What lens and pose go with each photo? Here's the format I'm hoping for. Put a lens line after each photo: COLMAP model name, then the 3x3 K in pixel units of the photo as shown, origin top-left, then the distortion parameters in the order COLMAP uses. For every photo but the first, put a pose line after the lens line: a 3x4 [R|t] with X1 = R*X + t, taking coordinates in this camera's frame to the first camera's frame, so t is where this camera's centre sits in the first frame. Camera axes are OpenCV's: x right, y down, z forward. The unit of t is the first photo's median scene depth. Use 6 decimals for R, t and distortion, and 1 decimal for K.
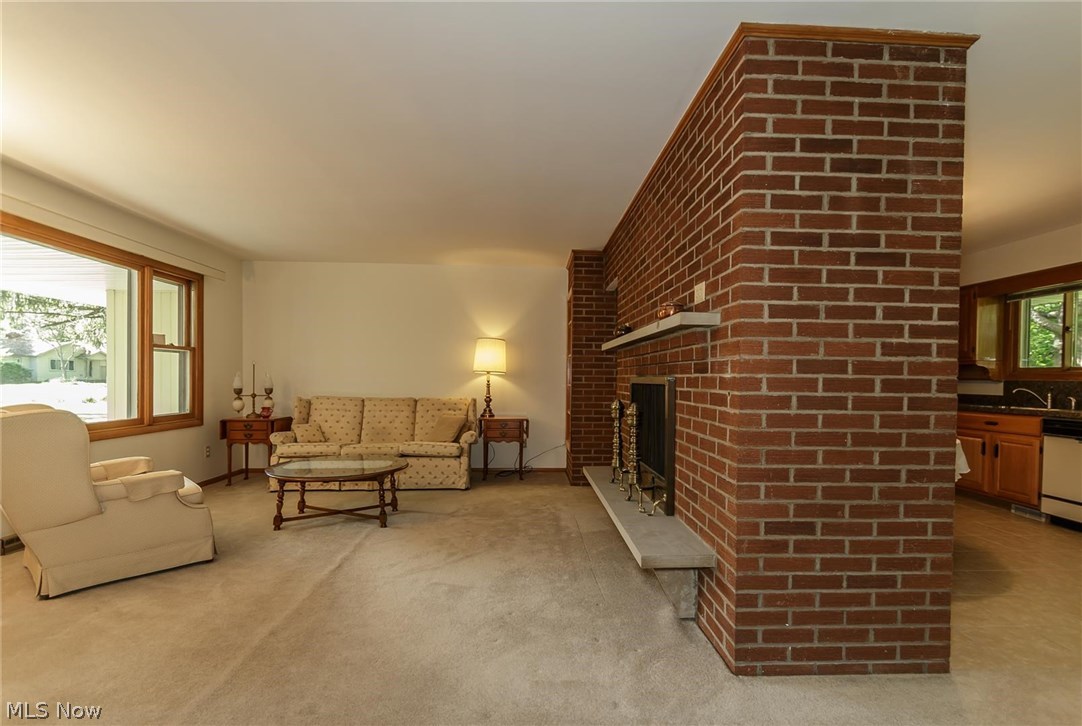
lens RADIAL K [[500.4, 0, 541.2], [0, 500.4, 386.0], [0, 0, 1]] dist [0.001164, -0.006402]
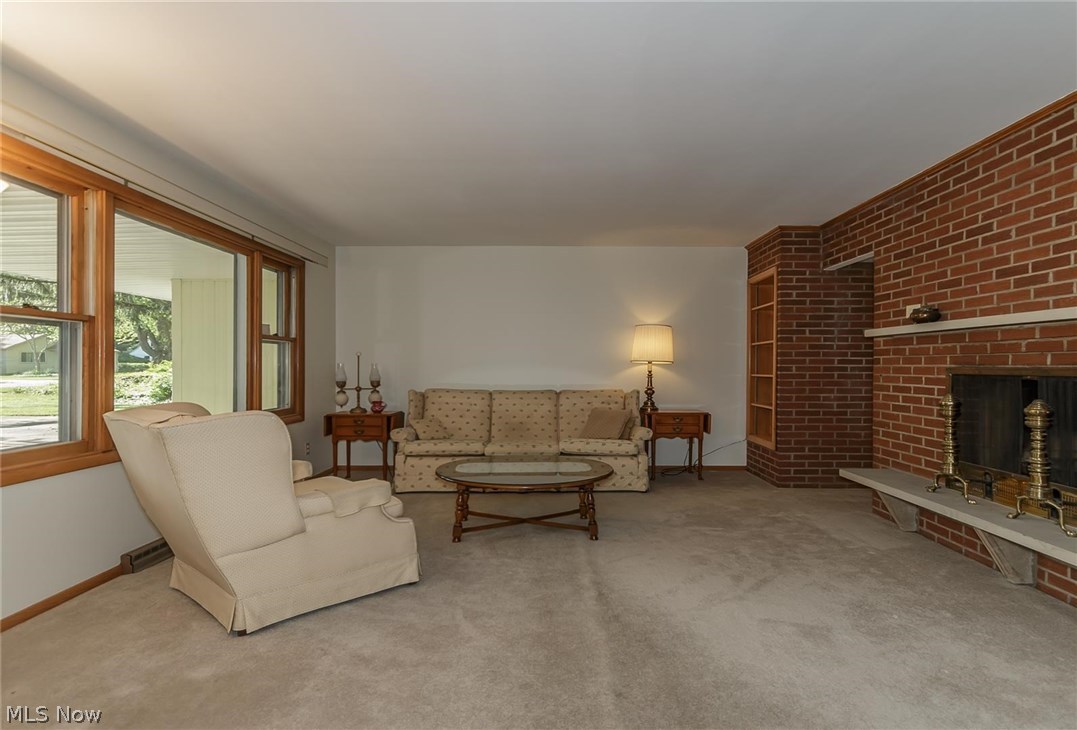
lens RADIAL K [[493.8, 0, 538.5], [0, 493.8, 365.0], [0, 0, 1]] dist [0.001105, 0.000166]
pose [[0.999949, -0.010103, 0.000193, -0.312322], [0.010105, 0.999808, -0.016805, -0.008485], [-0.000023, 0.016806, 0.999859, 0.095427]]
